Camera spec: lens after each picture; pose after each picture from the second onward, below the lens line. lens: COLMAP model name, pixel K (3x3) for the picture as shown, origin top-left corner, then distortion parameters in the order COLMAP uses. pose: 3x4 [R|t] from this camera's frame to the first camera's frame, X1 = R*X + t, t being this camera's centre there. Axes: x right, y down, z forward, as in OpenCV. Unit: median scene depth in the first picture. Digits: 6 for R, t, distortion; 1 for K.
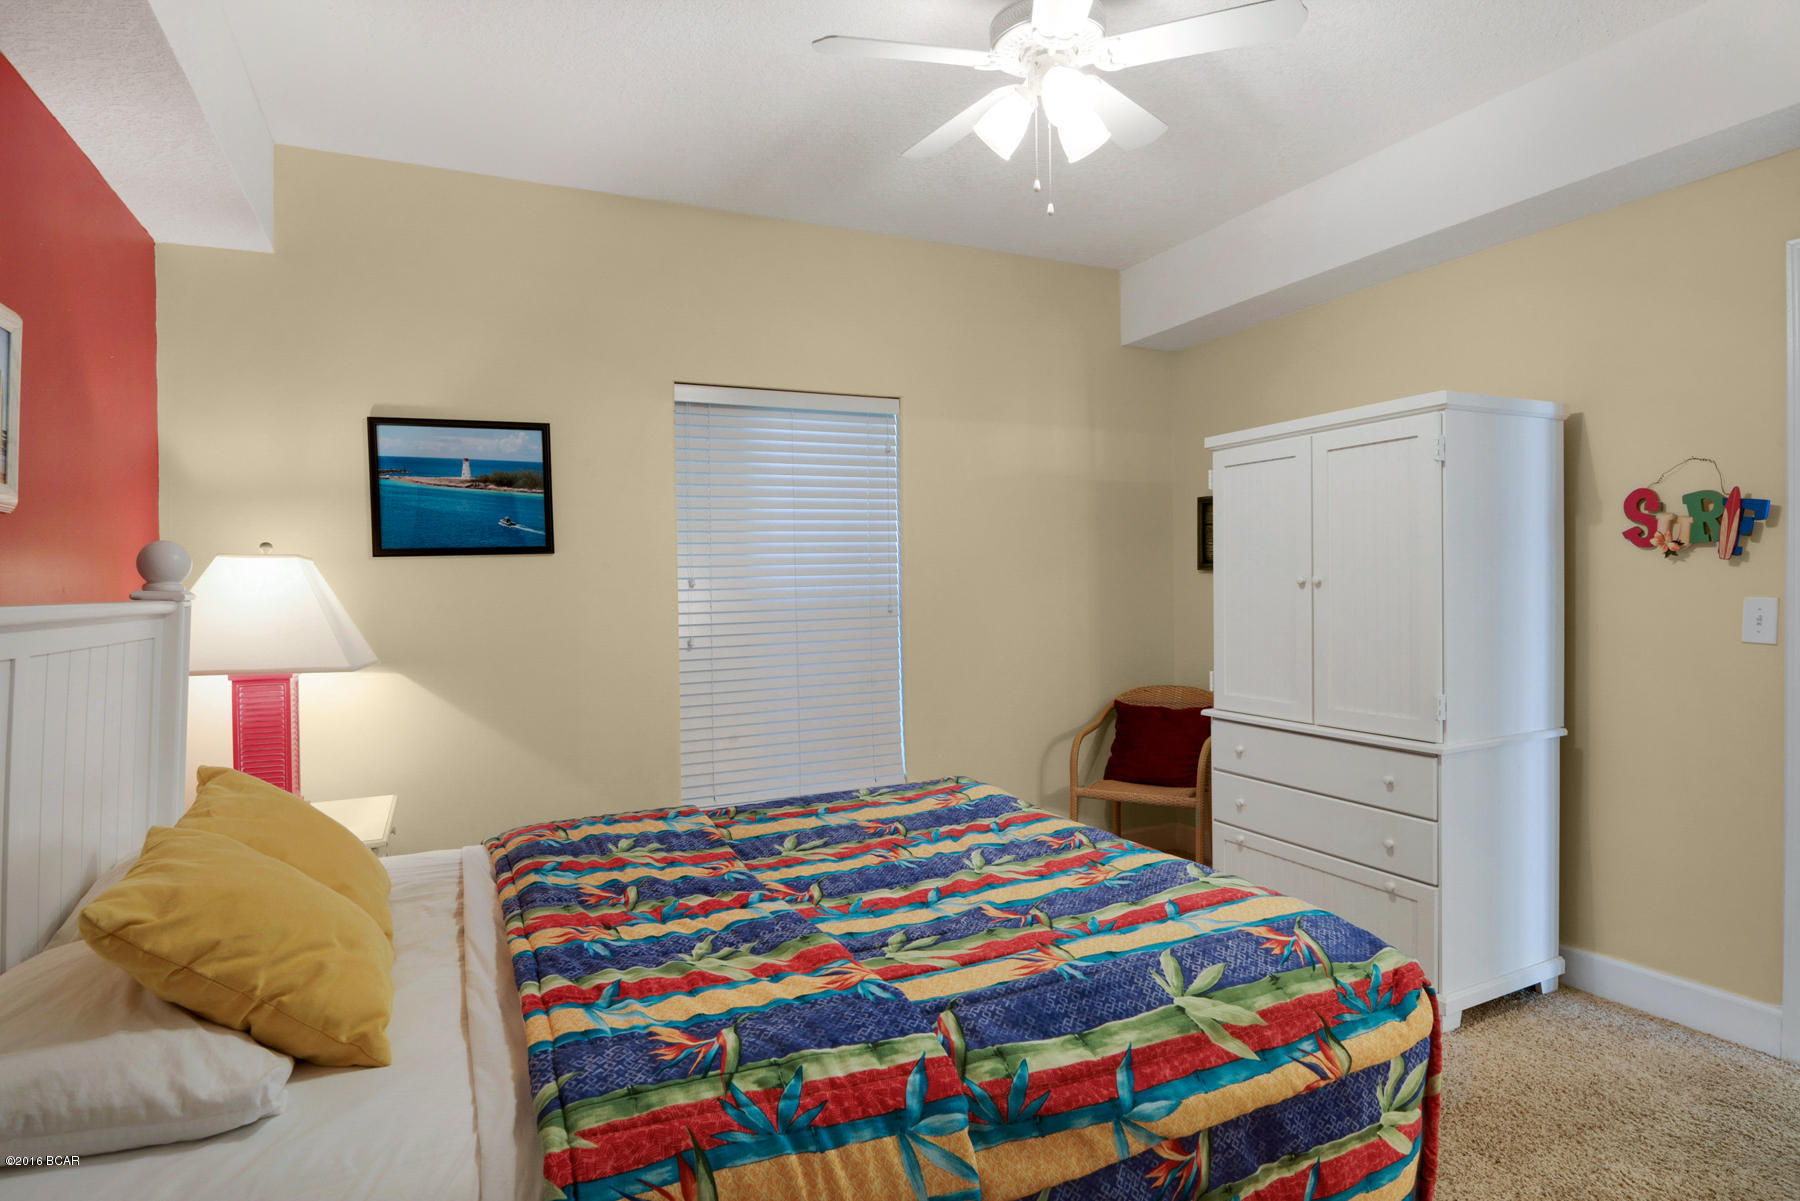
lens RADIAL K [[922.0, 0, 897.2], [0, 922.0, 603.5], [0, 0, 1]] dist [-0.007105, -0.010051]
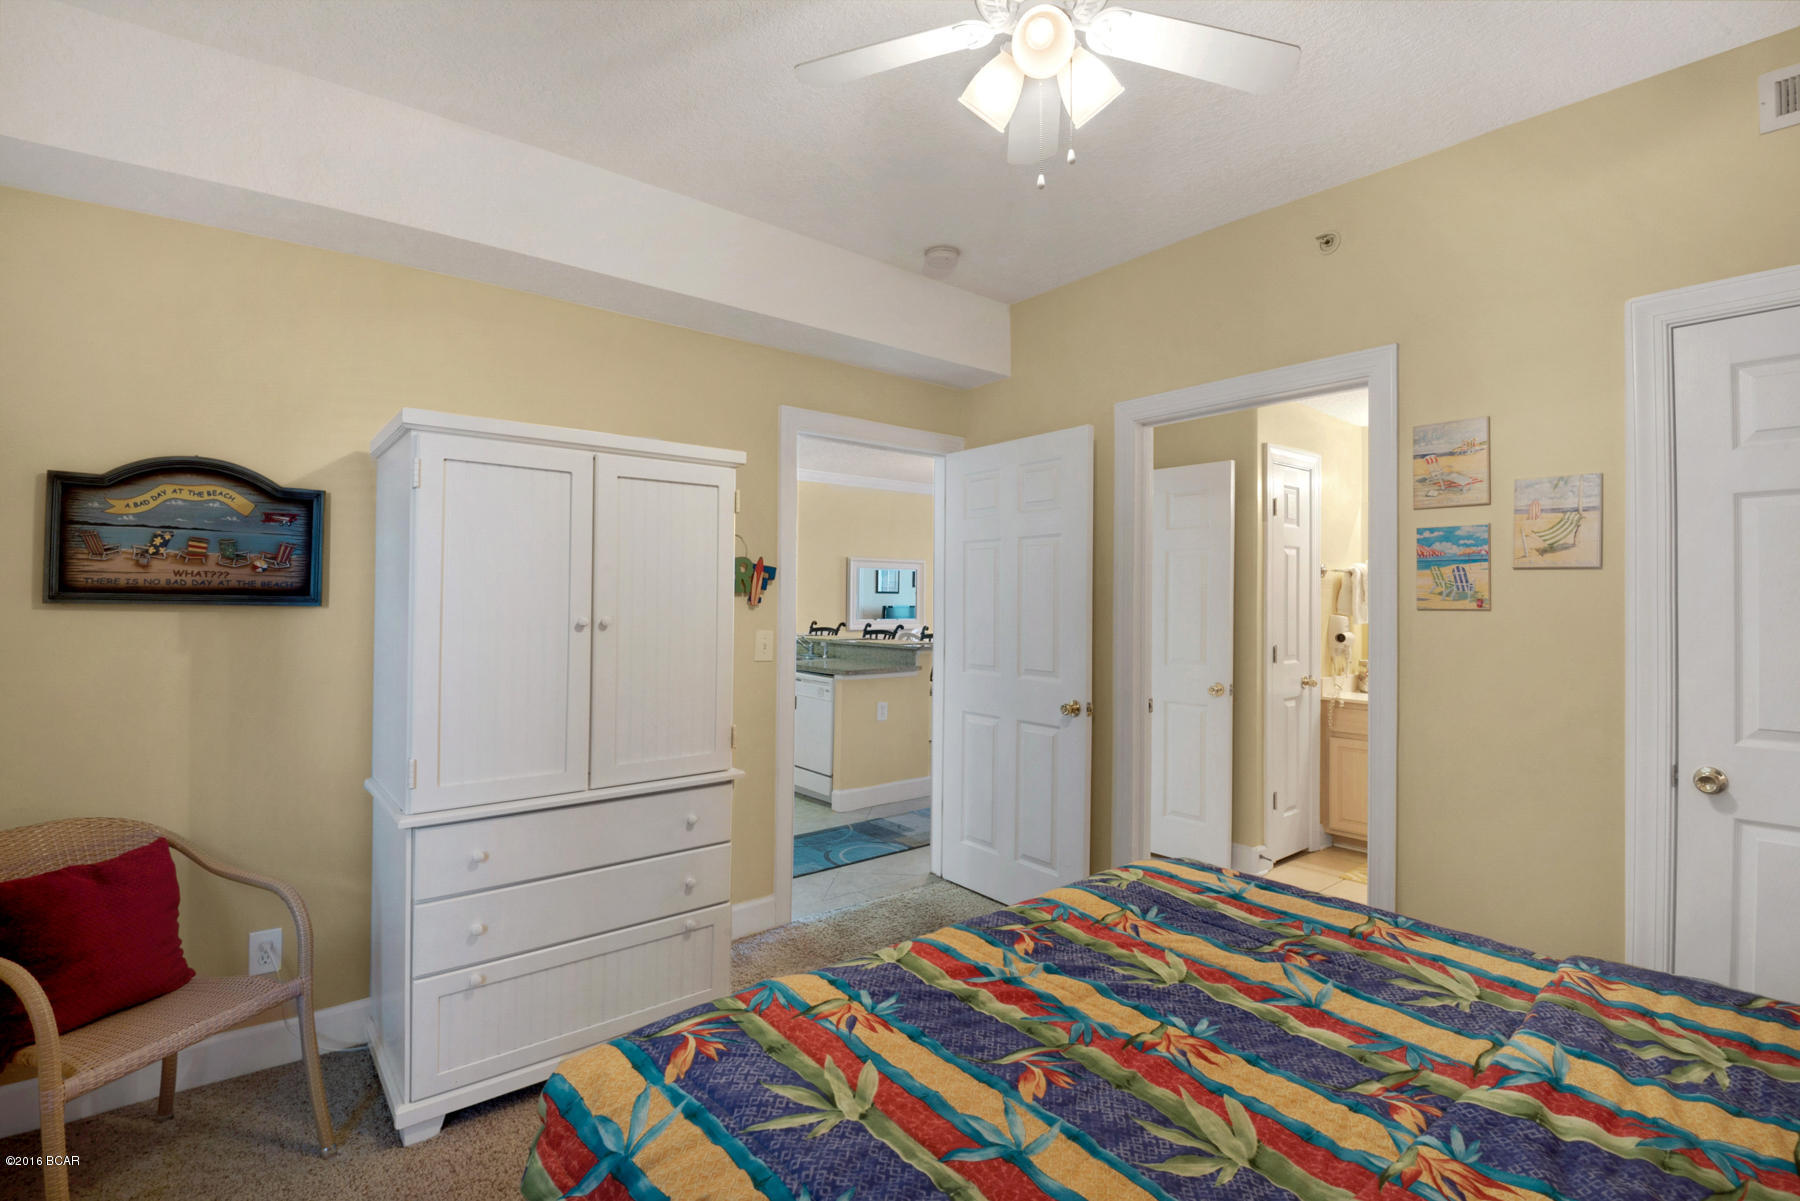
lens RADIAL K [[832.8, 0, 897.2], [0, 832.8, 593.3], [0, 0, 1]] dist [-0.015164, -0.007184]
pose [[-0.248853, 0.022406, 0.968282, -0.458859], [0.014553, 0.999706, -0.019393, -0.039580], [-0.968432, 0.009265, -0.249106, 1.124940]]
